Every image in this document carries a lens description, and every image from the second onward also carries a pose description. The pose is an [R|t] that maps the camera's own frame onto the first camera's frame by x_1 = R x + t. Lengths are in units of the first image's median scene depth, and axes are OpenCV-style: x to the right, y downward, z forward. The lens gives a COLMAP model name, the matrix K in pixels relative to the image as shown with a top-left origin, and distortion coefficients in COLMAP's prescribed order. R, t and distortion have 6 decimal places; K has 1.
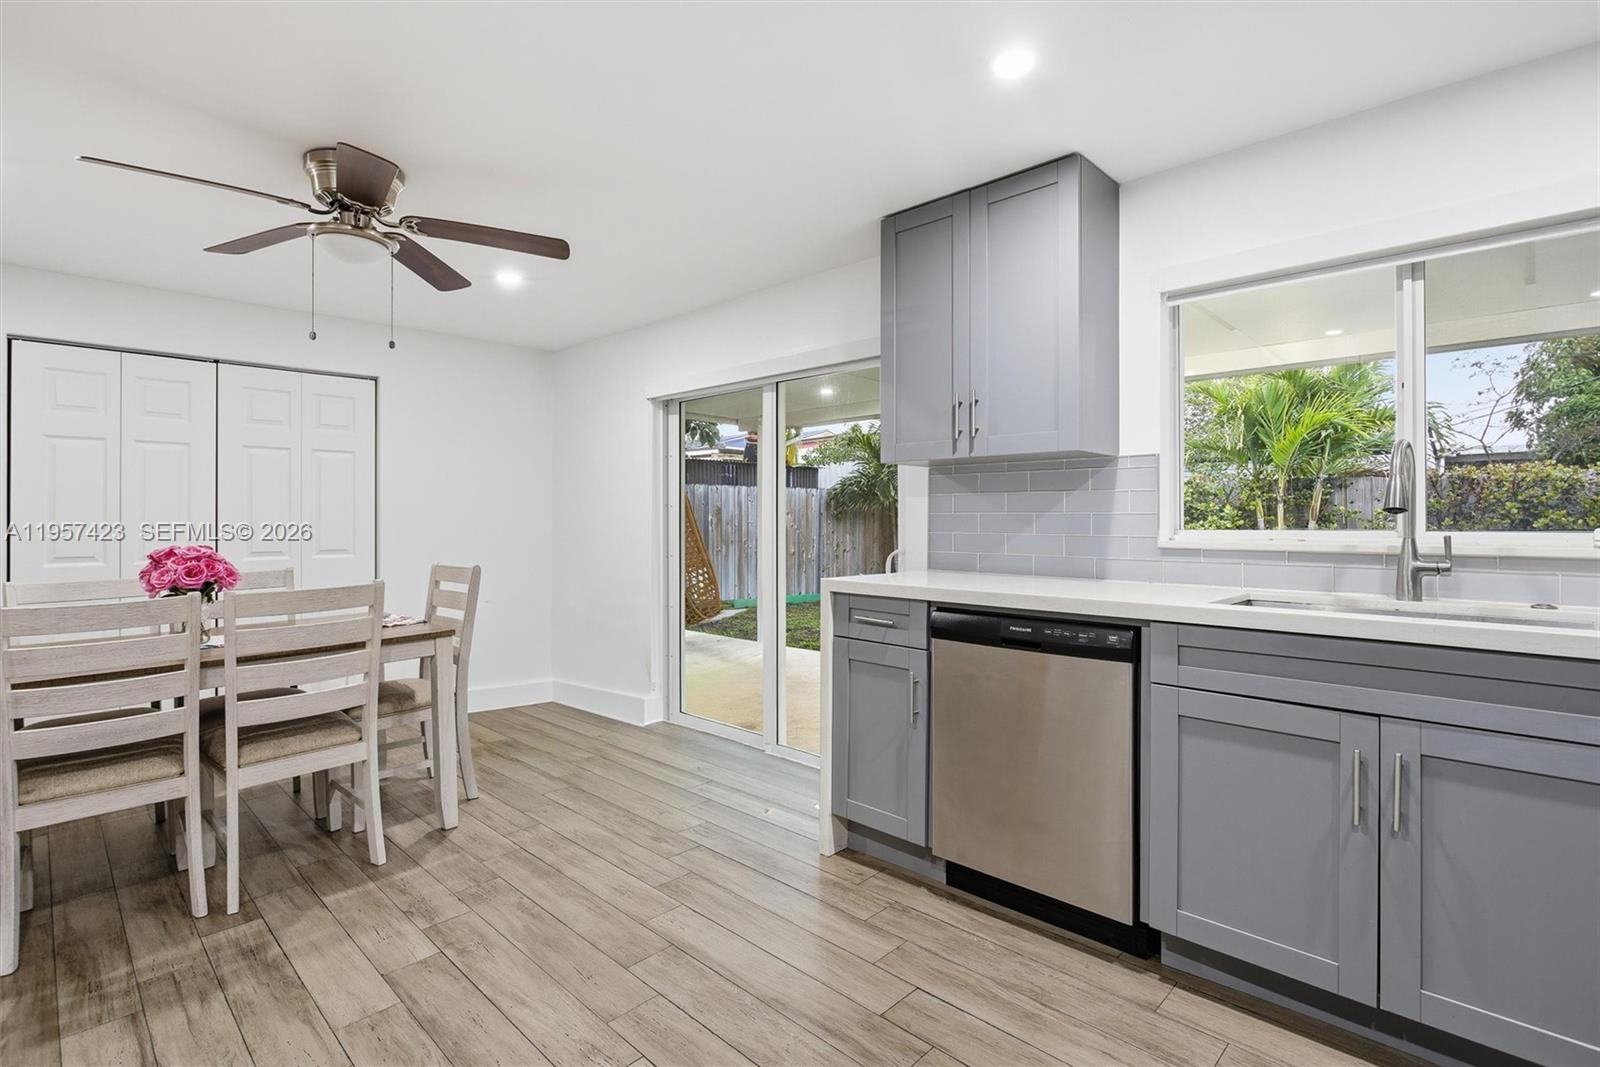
lens RADIAL K [[762.2, 0, 789.8], [0, 762.2, 521.5], [0, 0, 1]] dist [-0.009231, 0.002775]
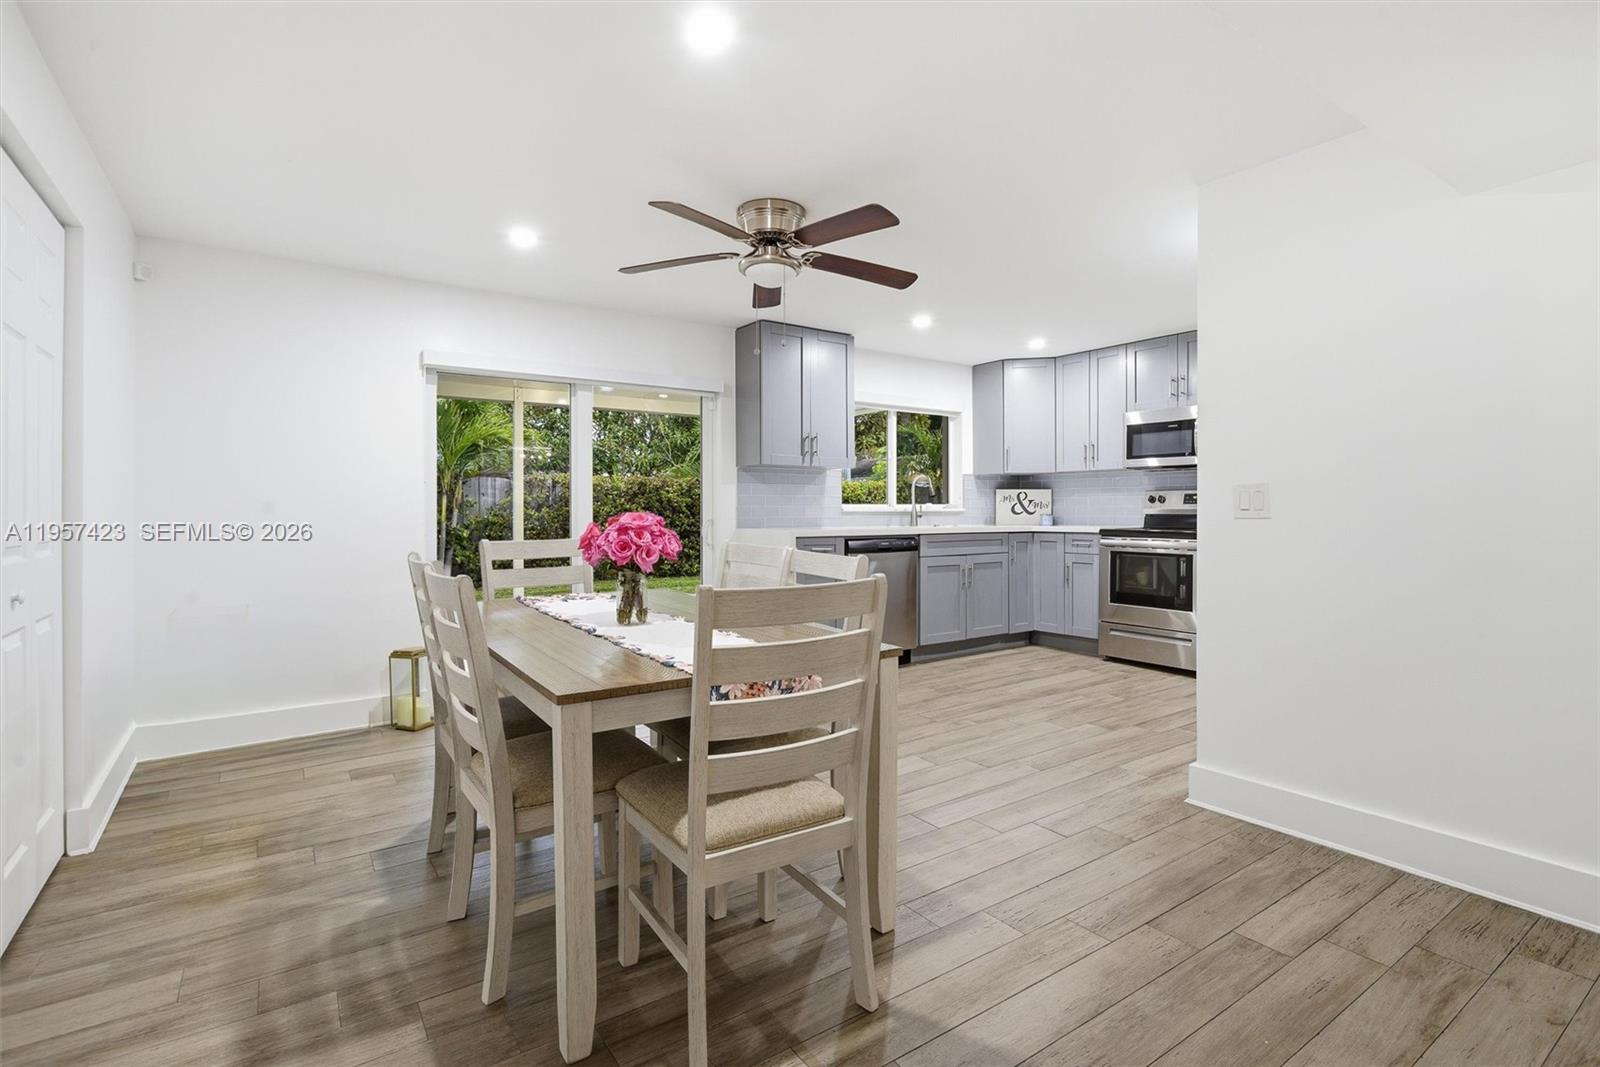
lens RADIAL K [[762.2, 0, 807.5], [0, 762.2, 518.5], [0, 0, 1]] dist [-0.009231, 0.002775]
pose [[0.180798, -0.006229, 0.983500, -1.788749], [0.010392, 0.999936, 0.004423, 0.043879], [-0.983465, 0.009421, 0.180852, 0.699300]]
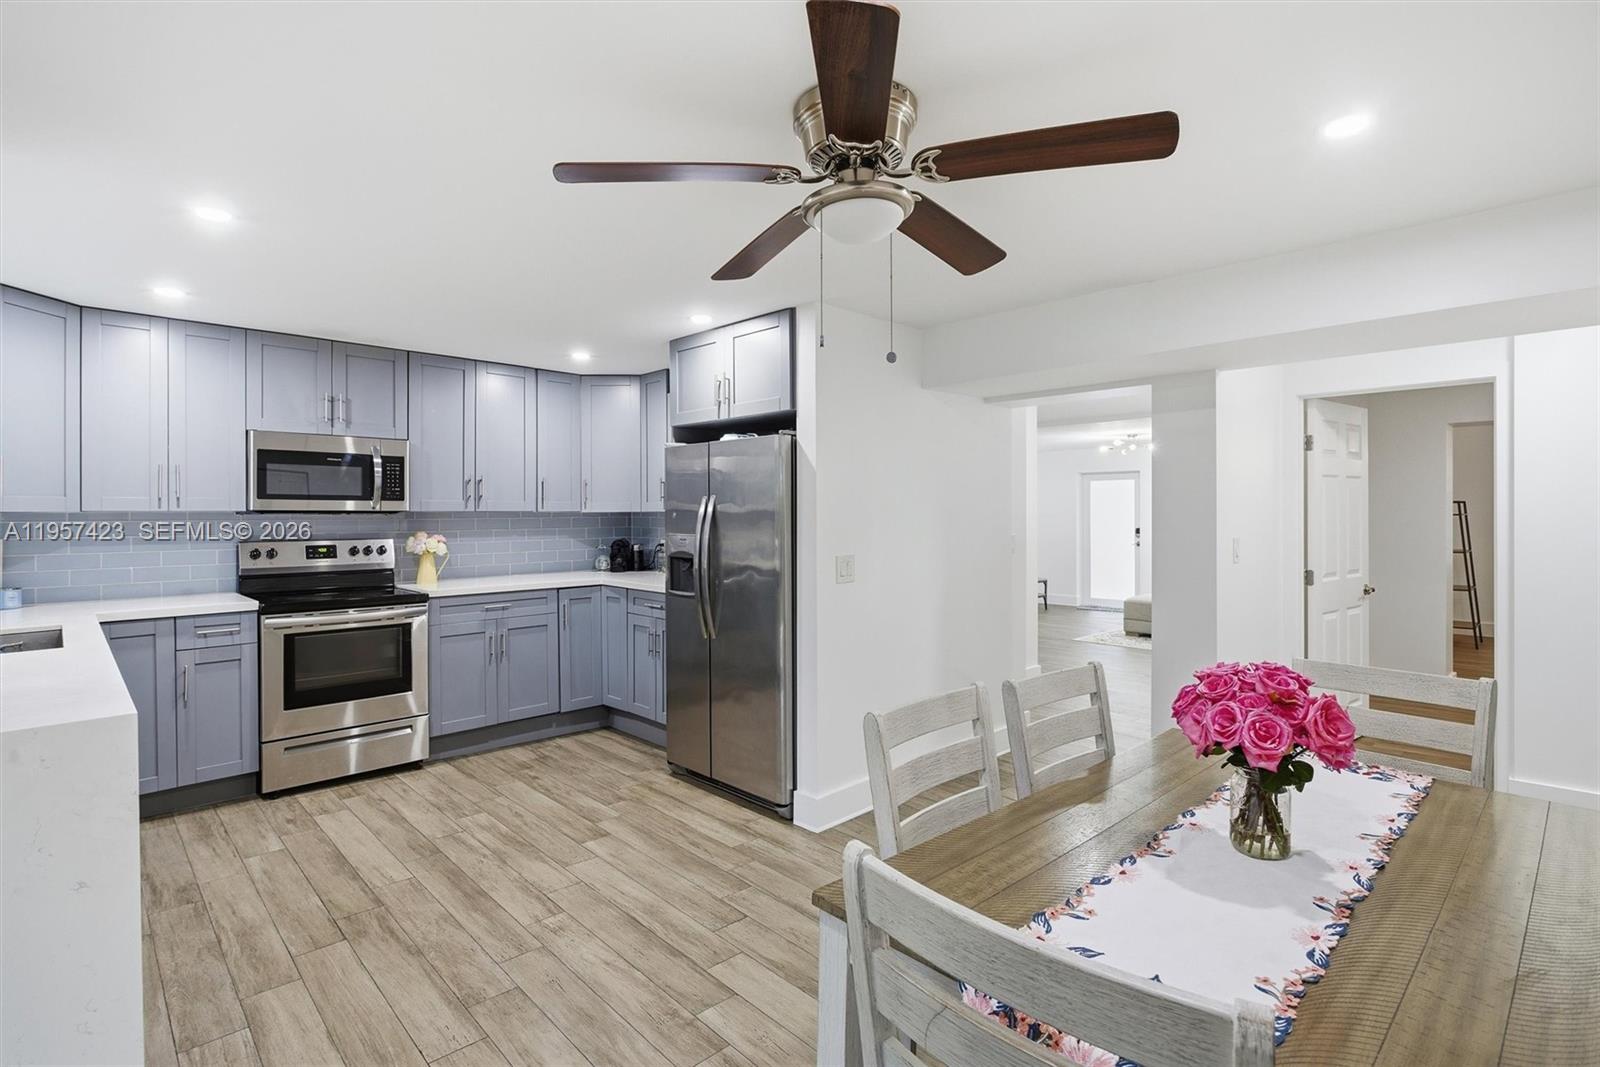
lens RADIAL K [[762.2, 0, 783.8], [0, 762.2, 515.7], [0, 0, 1]] dist [-0.009231, 0.002775]
pose [[-0.999286, 0.007186, 0.037105, -0.525621], [0.007585, 0.999915, 0.010615, -0.086047], [-0.037025, 0.010889, -0.999255, 1.690872]]
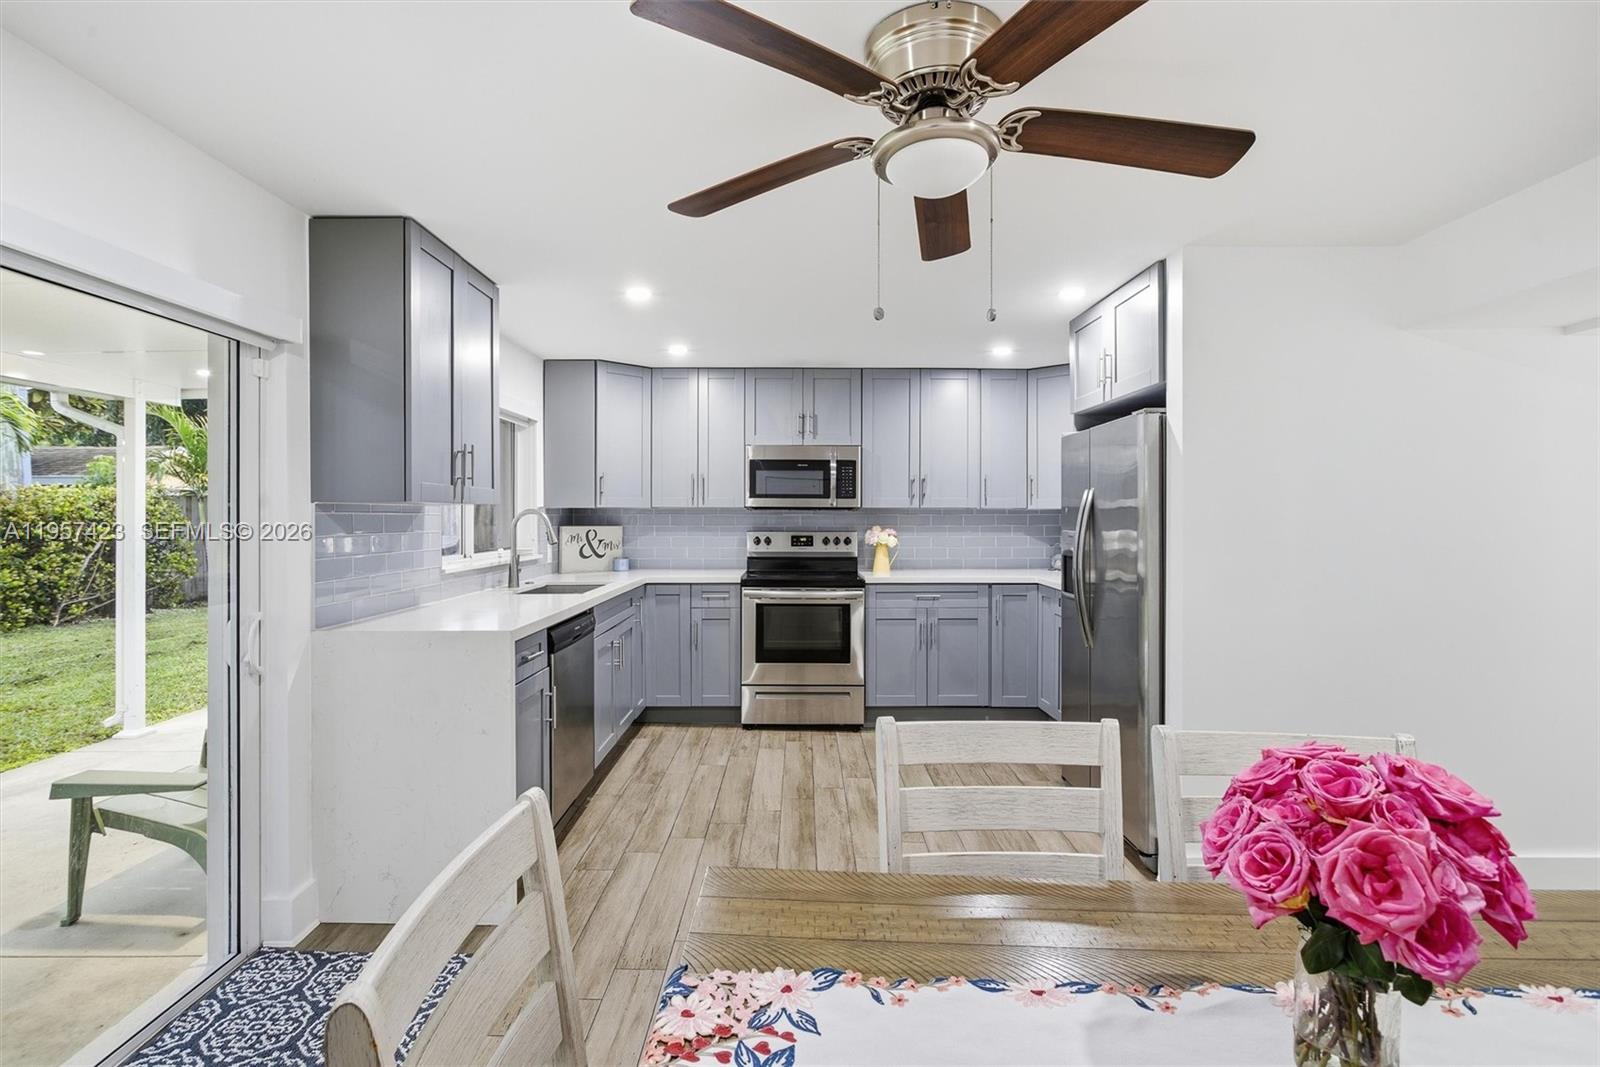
lens RADIAL K [[762.2, 0, 795.3], [0, 762.2, 517.1], [0, 0, 1]] dist [-0.009231, 0.002775]
pose [[-0.694389, 0.002040, 0.719597, -0.938130], [0.007633, 0.999961, 0.004530, -0.069426], [-0.719559, 0.008638, -0.694378, 1.500339]]
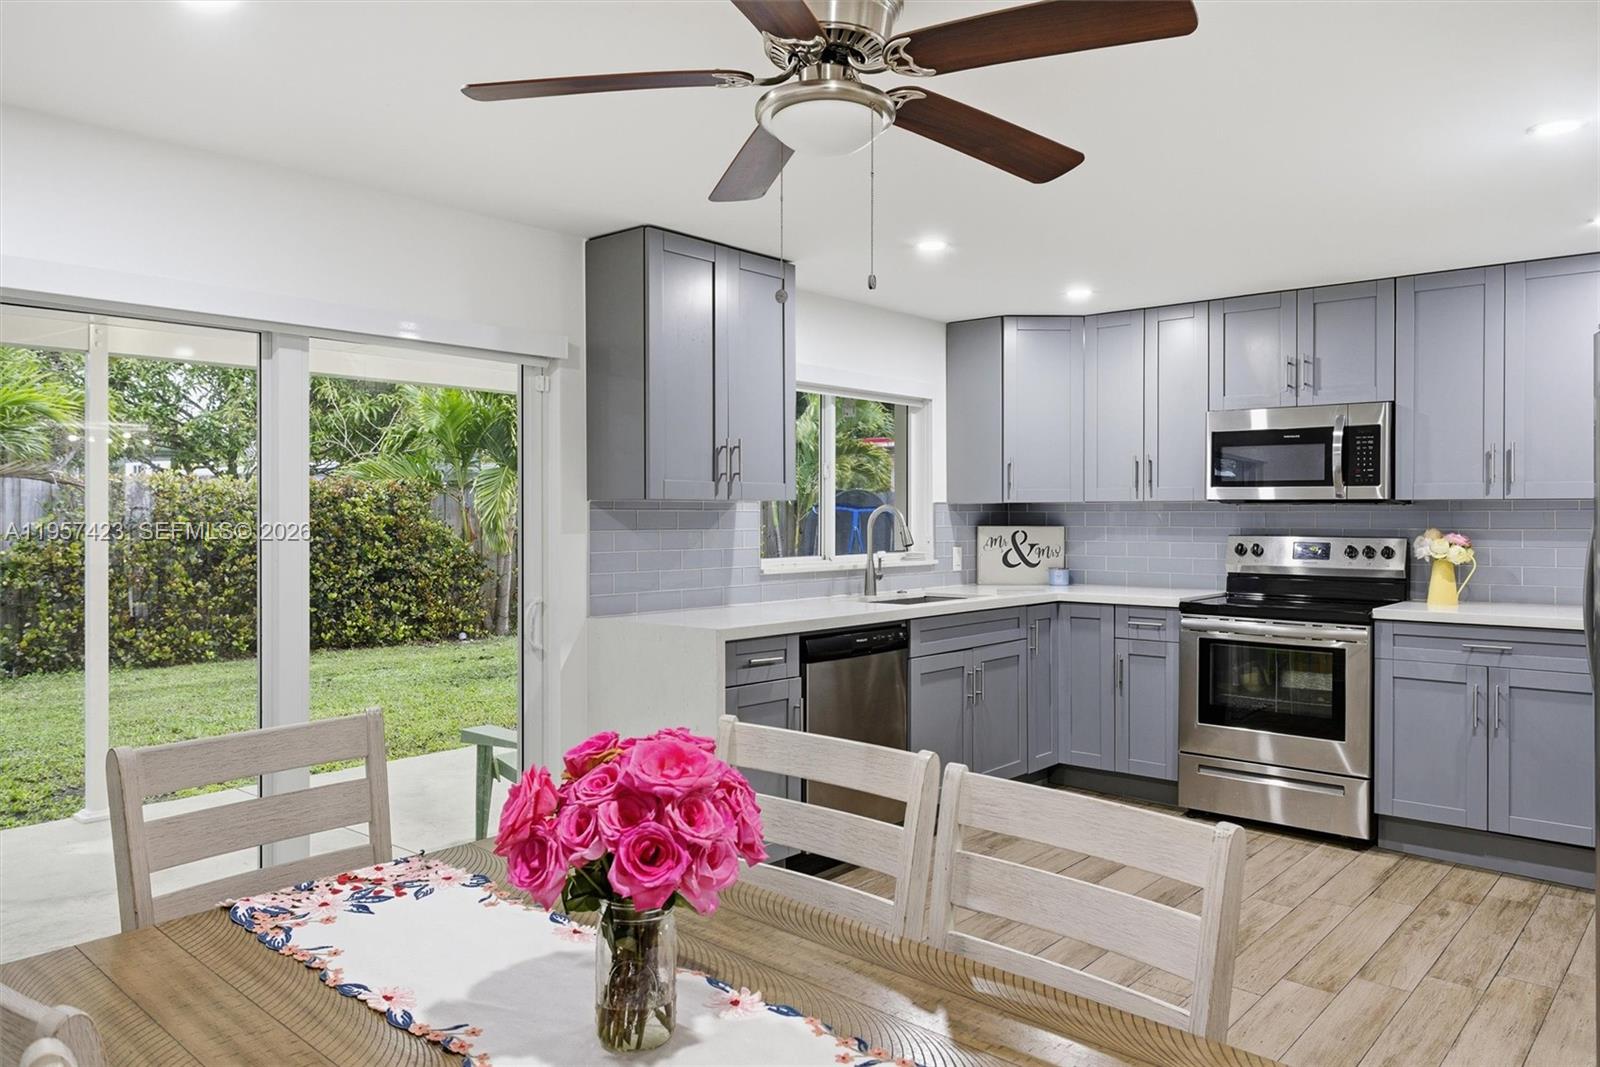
lens RADIAL K [[1106.5, 0, 805.5], [0, 1106.5, 522.0], [0, 0, 1]] dist [0.003914, -0.001974]
pose [[-0.061438, -0.003267, 0.998106, -1.388812], [0.008302, 0.999958, 0.003784, -0.061557], [-0.998076, 0.008518, -0.061408, 1.050296]]
